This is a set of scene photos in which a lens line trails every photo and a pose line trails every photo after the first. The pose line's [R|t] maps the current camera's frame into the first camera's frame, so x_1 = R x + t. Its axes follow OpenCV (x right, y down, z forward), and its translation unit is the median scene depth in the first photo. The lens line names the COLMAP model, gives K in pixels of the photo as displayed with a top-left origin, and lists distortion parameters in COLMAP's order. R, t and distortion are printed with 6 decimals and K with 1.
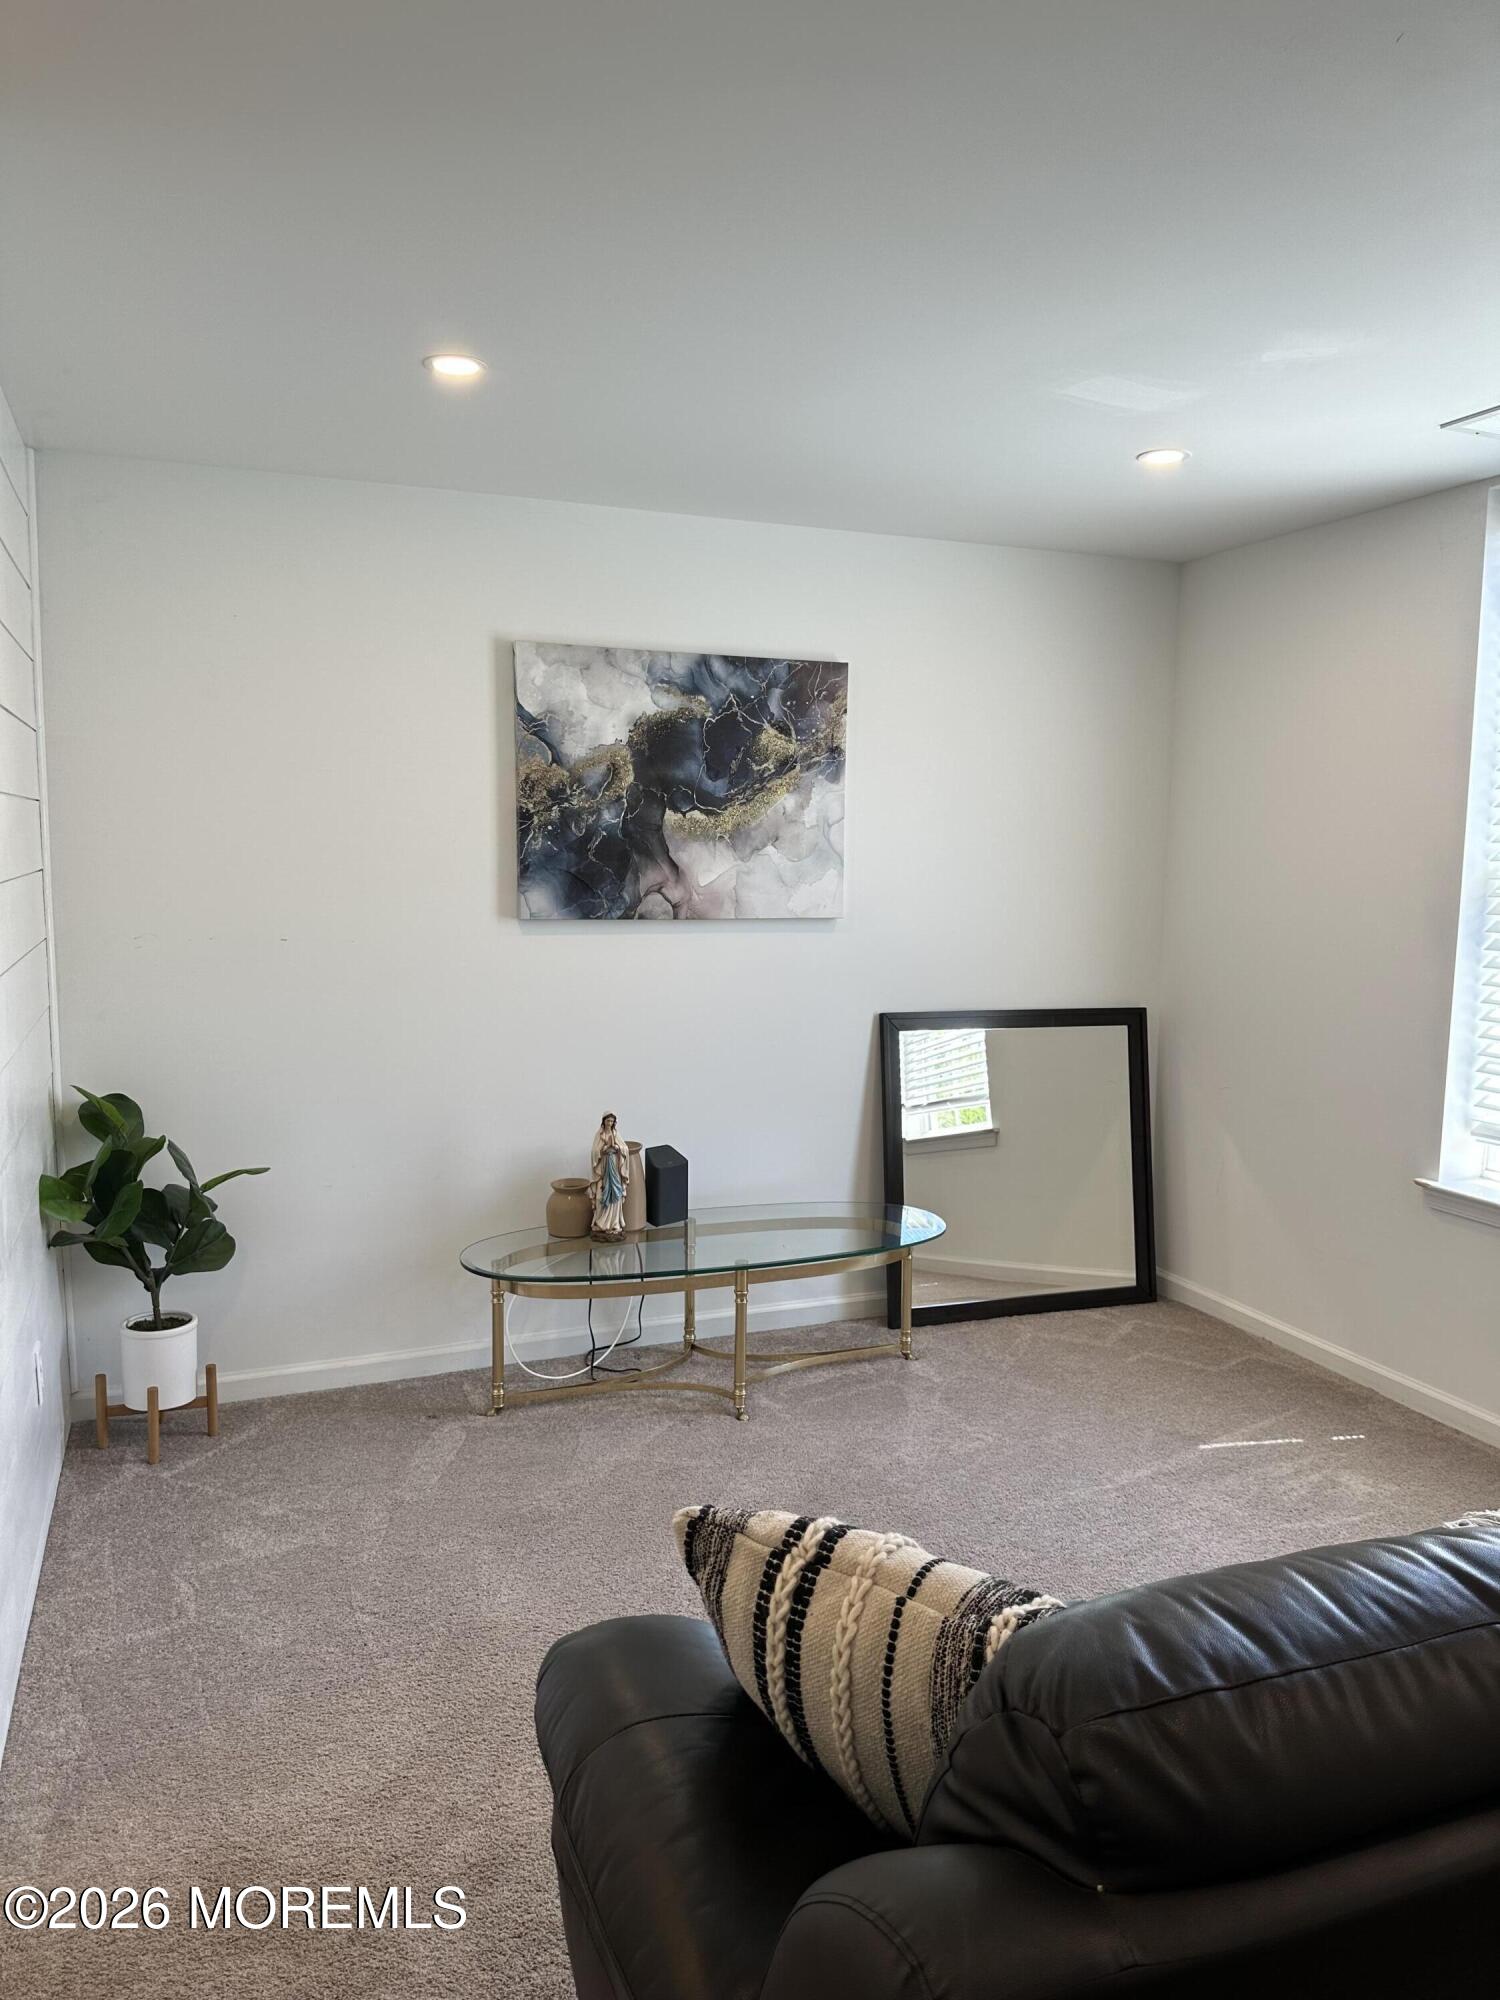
lens RADIAL K [[1394.5, 0, 745.8], [0, 1394.5, 1011.1], [0, 0, 1]] dist [0.088292, -0.122320]
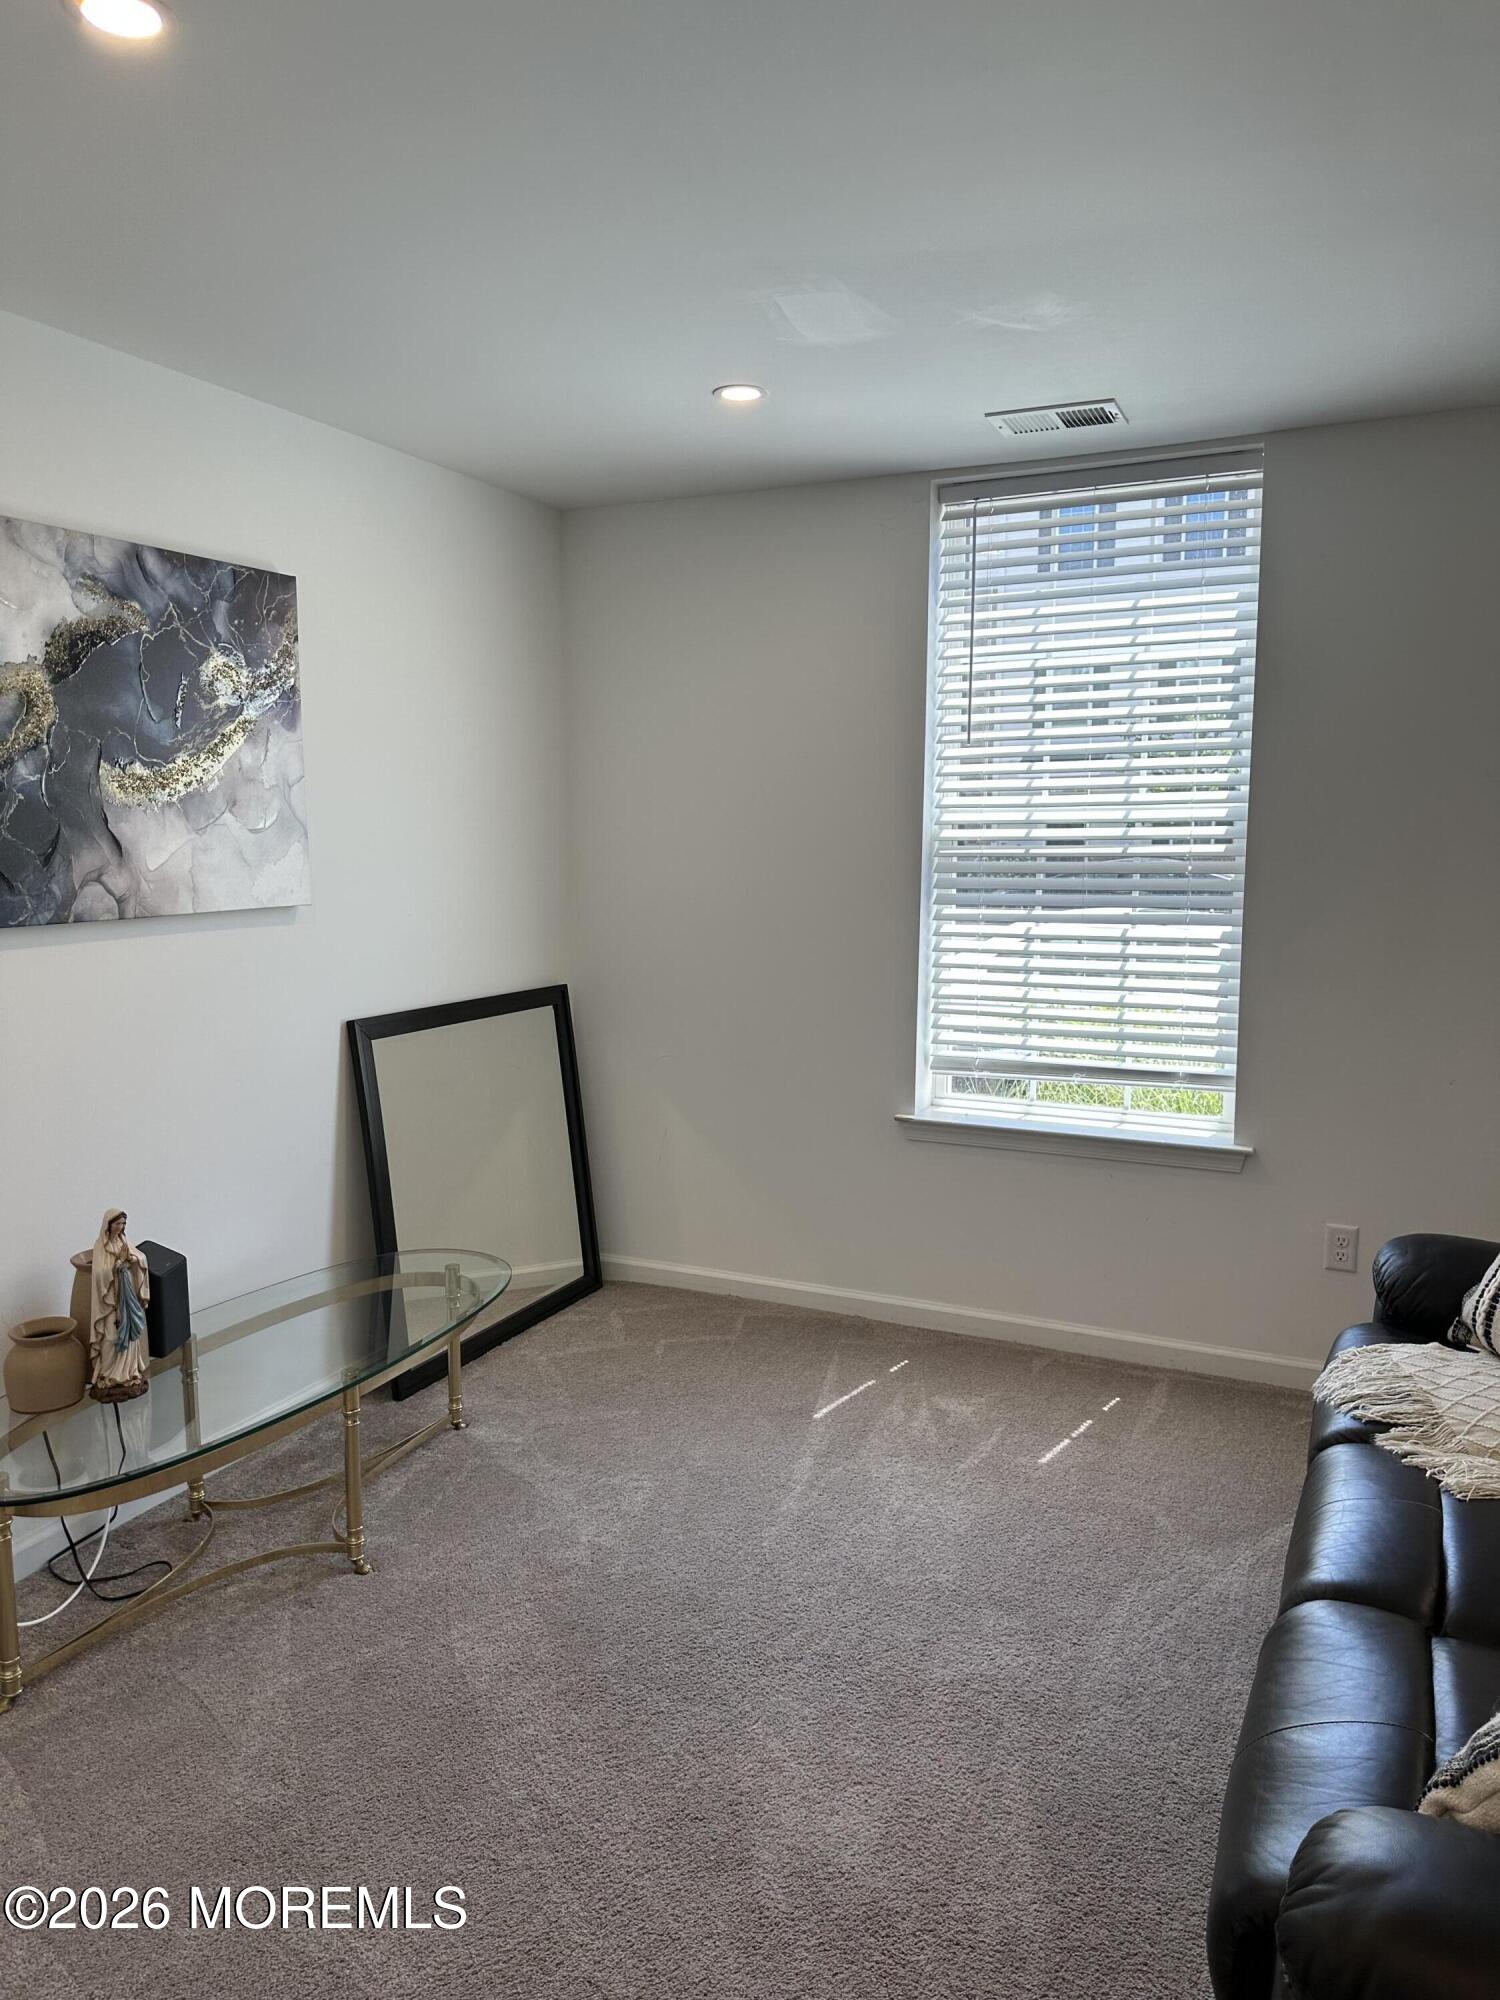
lens RADIAL K [[1394.5, 0, 838.6], [0, 1394.5, 995.3], [0, 0, 1]] dist [0.088292, -0.122320]
pose [[0.719179, -0.099912, 0.687604, -0.285076], [0.087200, 0.994762, 0.053340, -0.034610], [-0.689331, 0.021598, 0.724124, 0.241042]]
